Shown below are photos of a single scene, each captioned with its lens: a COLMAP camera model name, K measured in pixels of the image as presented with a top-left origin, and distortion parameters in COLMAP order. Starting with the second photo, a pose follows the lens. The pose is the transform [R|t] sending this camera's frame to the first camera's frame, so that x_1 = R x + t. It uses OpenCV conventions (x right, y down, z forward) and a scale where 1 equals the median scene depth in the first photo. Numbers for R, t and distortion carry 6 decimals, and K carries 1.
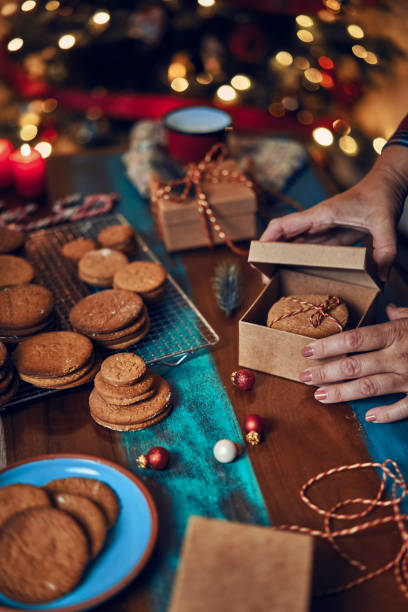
lens RADIAL K [[997.3, 0, 206.3], [0, 997.3, 312.3], [0, 0, 1]] dist [0.170254, -0.217885]
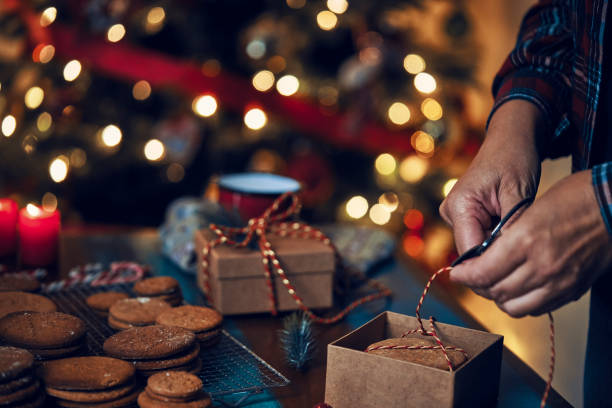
lens RADIAL K [[1725.7, 0, 306.0], [0, 1725.7, 204.0], [0, 0, 1]] dist [-0.218801, -0.016140]
pose [[0.997045, 0.053972, 0.054665, -0.060438], [-0.031965, 0.938557, -0.343641, 0.388788], [-0.069853, 0.340879, 0.937509, -0.359059]]
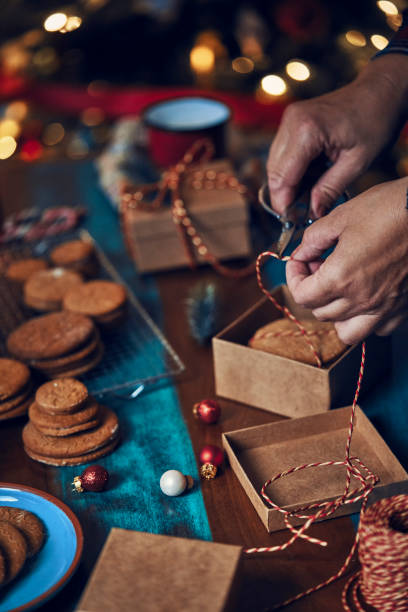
lens RADIAL K [[1752.3, 0, 204.0], [0, 1752.3, 306.0], [0, 0, 1]] dist [-0.190179, -0.489040]
pose [[0.996271, -0.011086, -0.085563, 0.163284], [0.002900, 0.995453, -0.095214, 0.120915], [0.086230, 0.094611, 0.991773, -0.467460]]
